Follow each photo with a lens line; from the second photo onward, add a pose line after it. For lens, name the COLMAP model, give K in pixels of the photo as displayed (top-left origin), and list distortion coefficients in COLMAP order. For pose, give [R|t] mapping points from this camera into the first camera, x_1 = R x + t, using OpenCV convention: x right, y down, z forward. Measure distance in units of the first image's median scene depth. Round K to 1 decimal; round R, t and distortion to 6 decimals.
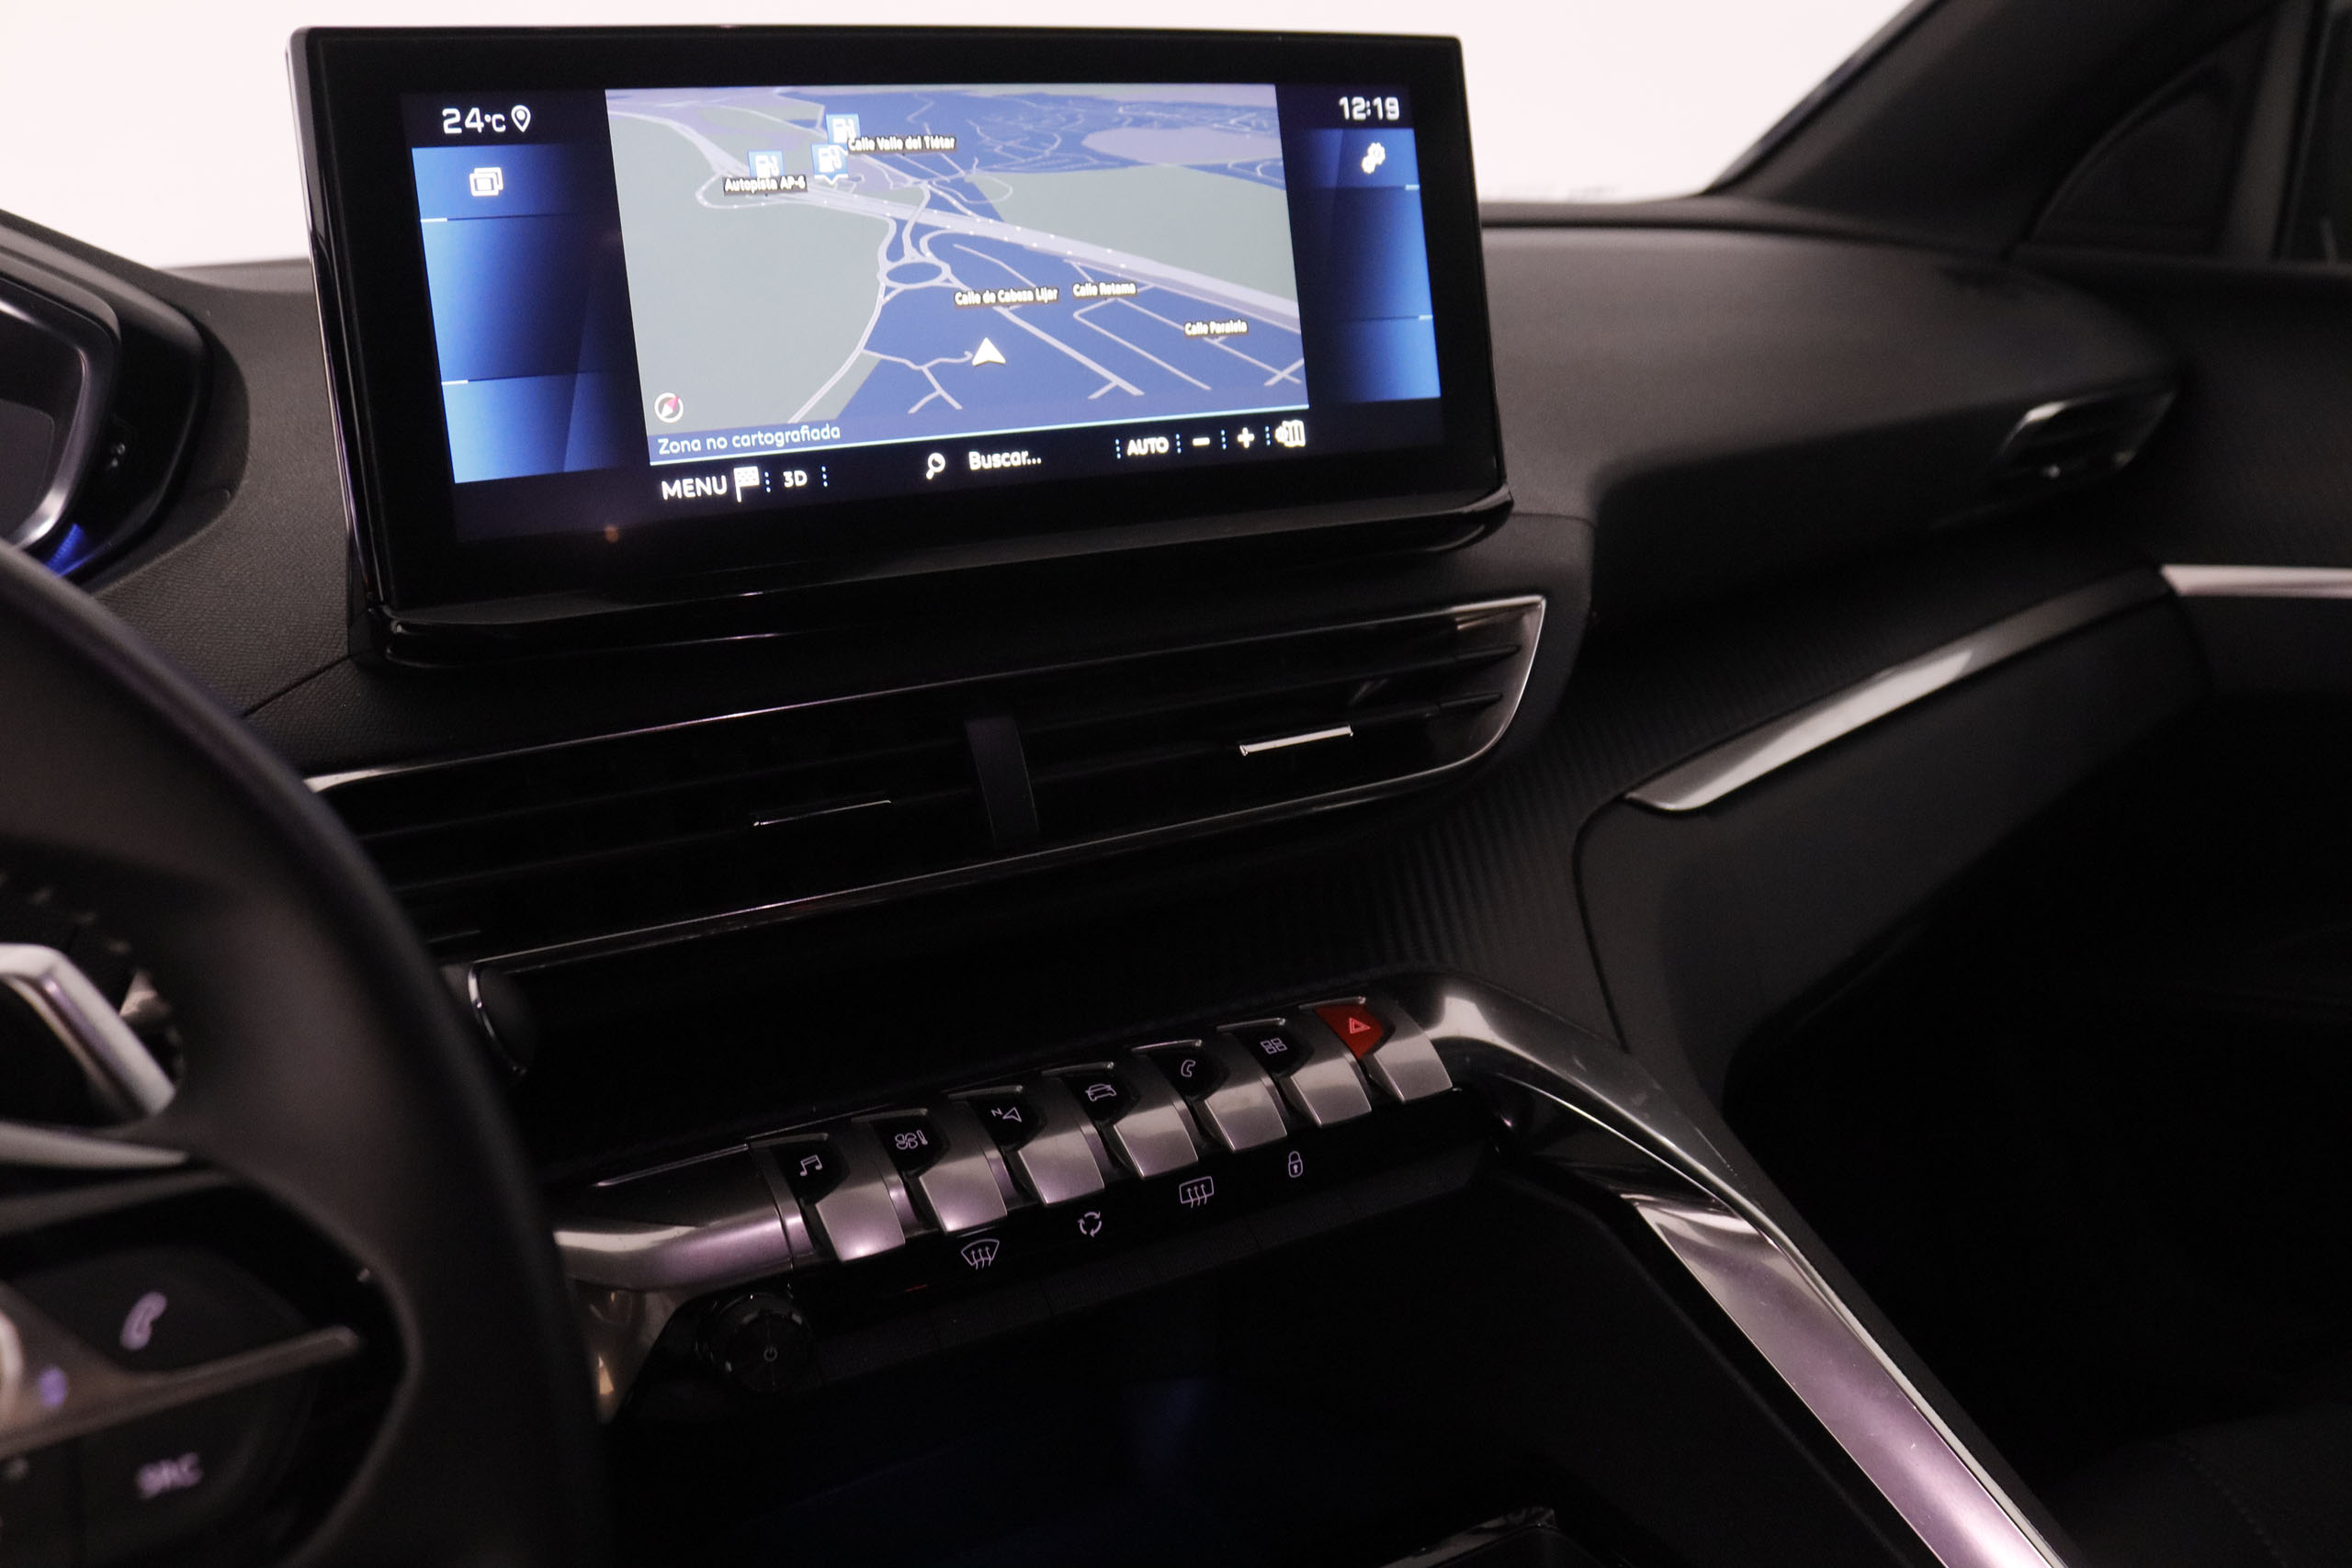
lens RADIAL K [[1935.0, 0, 1176.0], [0, 1935.0, 784.0], [0, 0, 1]] dist [-0.164807, 0.117500]
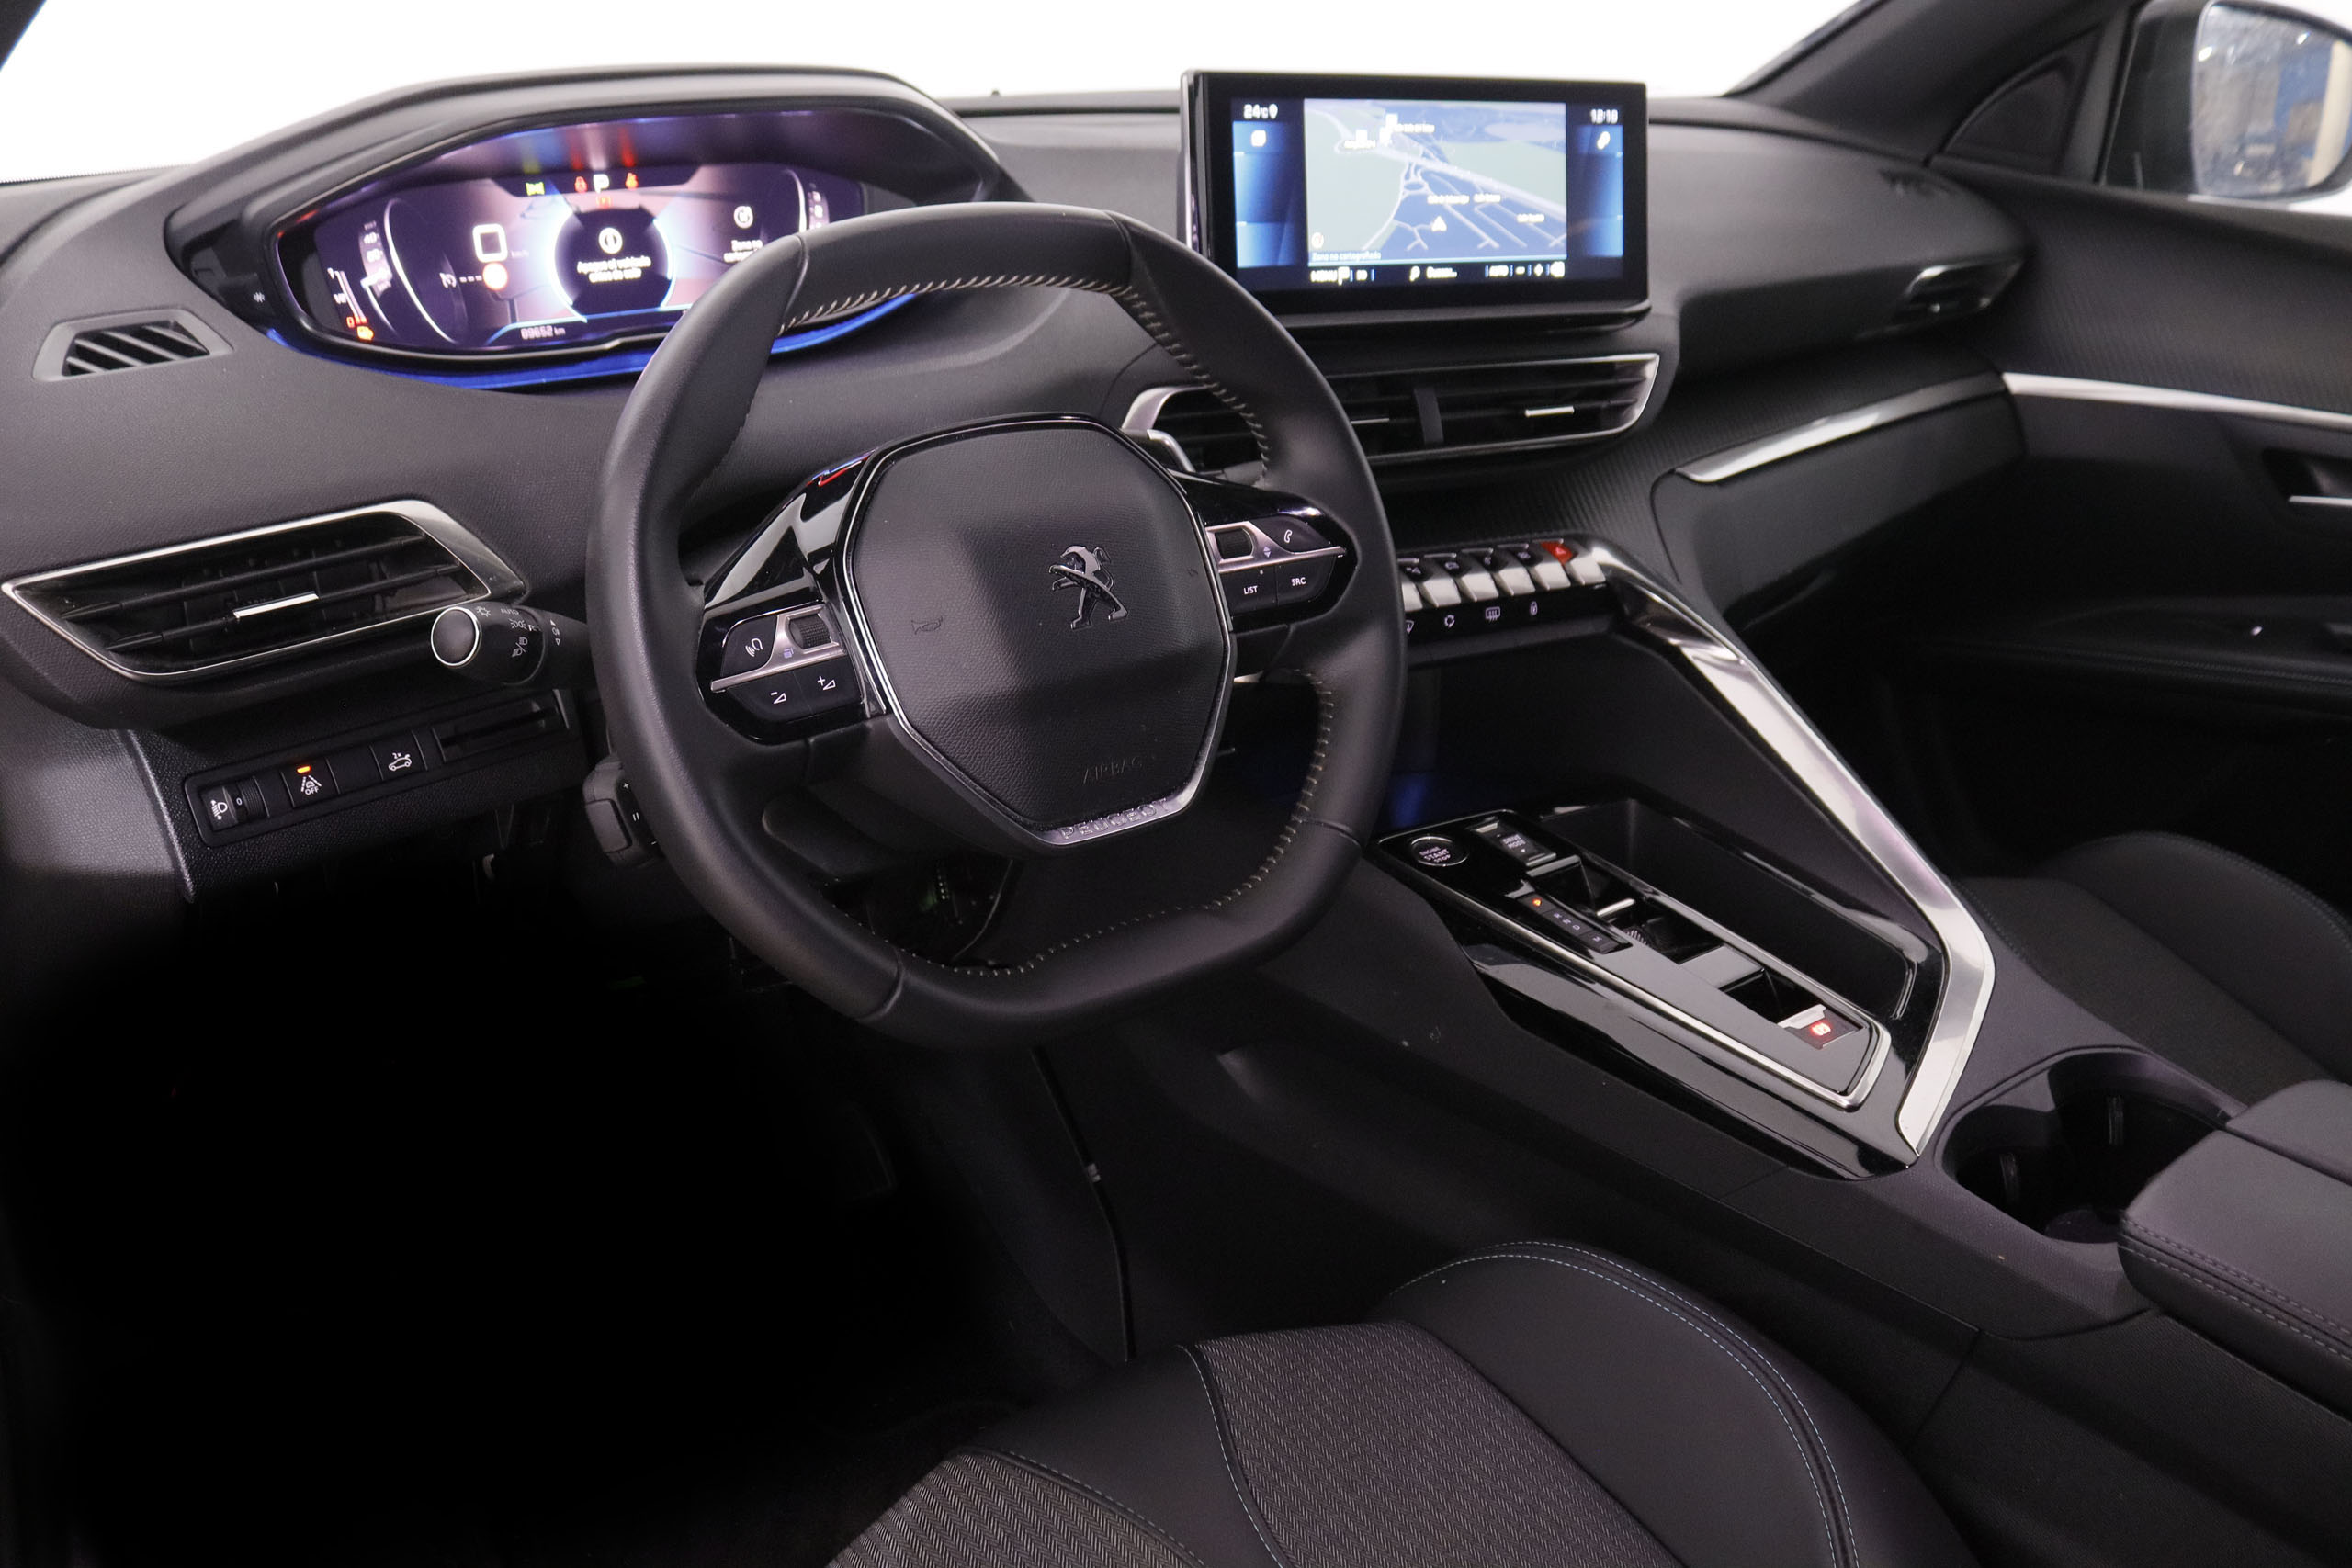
lens RADIAL K [[2084.2, 0, 1176.0], [0, 2084.2, 784.0], [0, 0, 1]] dist [-0.113572, 0.009125]
pose [[0.996579, 0.057090, 0.059758, -0.487037], [-0.062888, 0.992984, 0.100139, 0.192953], [-0.053621, -0.103555, 0.993177, -1.377501]]
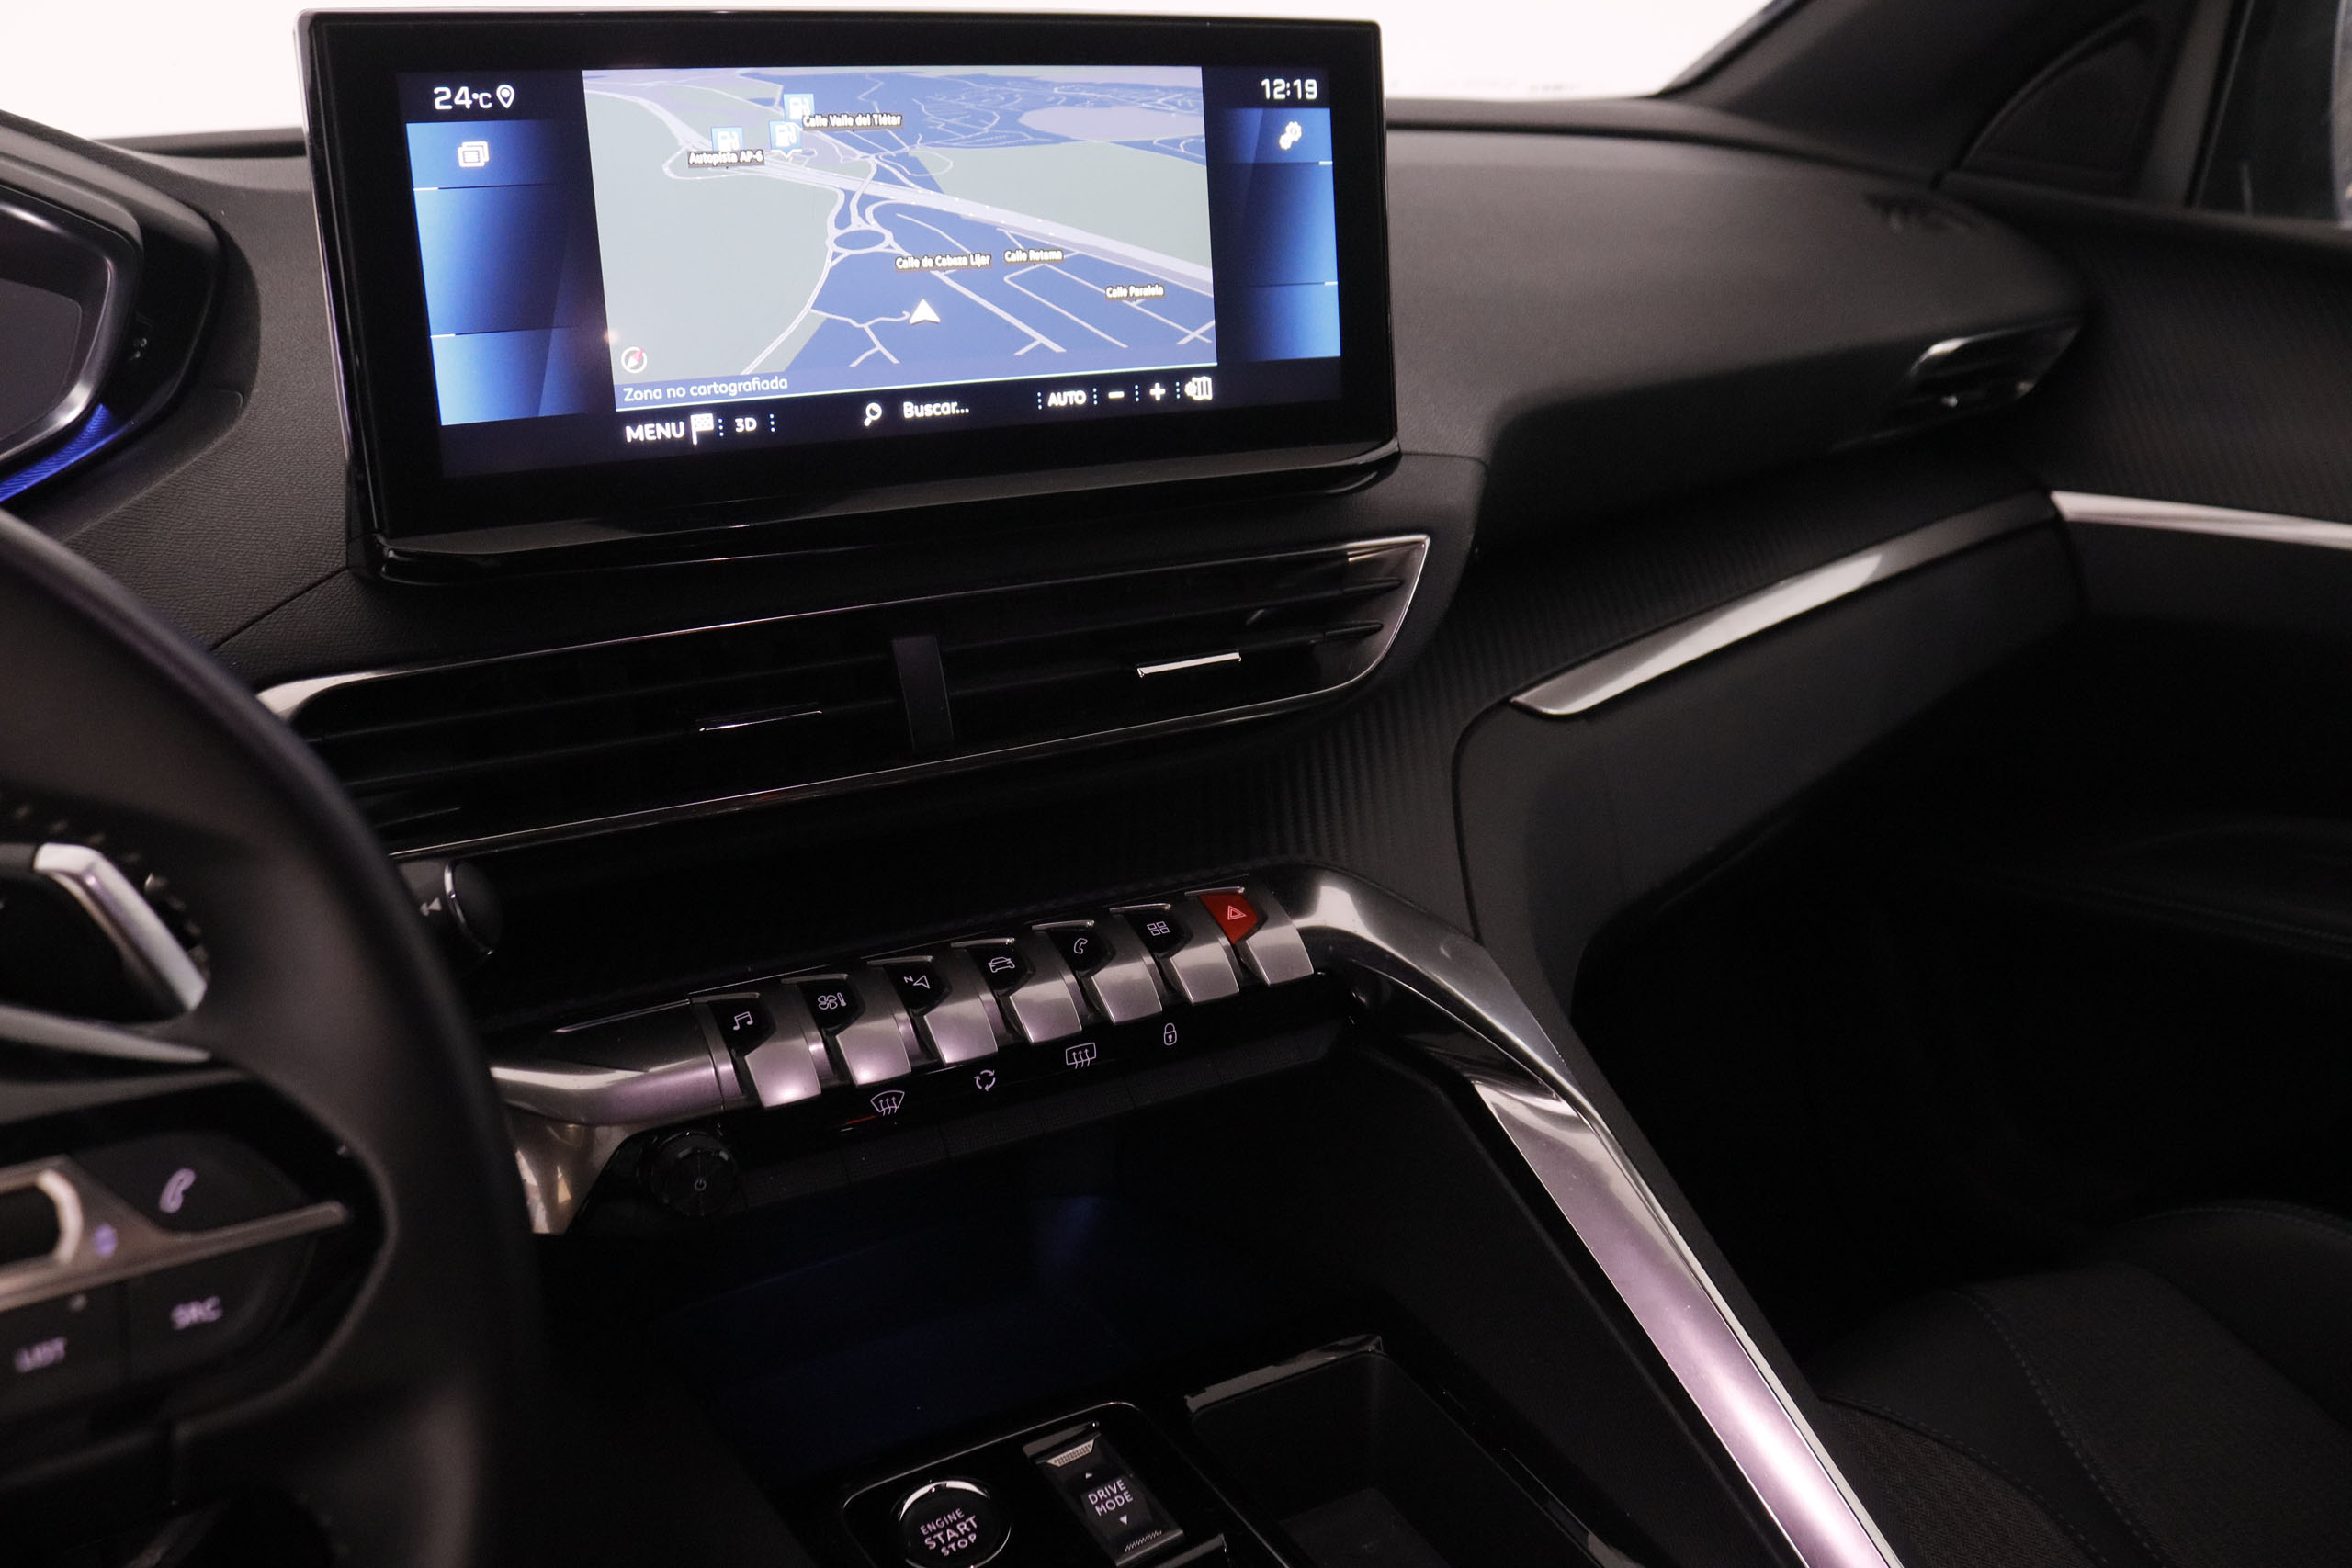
lens RADIAL K [[1880.5, 0, 1177.2], [0, 1880.5, 771.4], [0, 0, 1]] dist [-0.164219, 0.110161]
pose [[0.998606, 0.051434, 0.011817, 0.047047], [-0.052387, 0.993176, 0.104194, -0.076685], [-0.006378, -0.104668, 0.994487, -0.095814]]
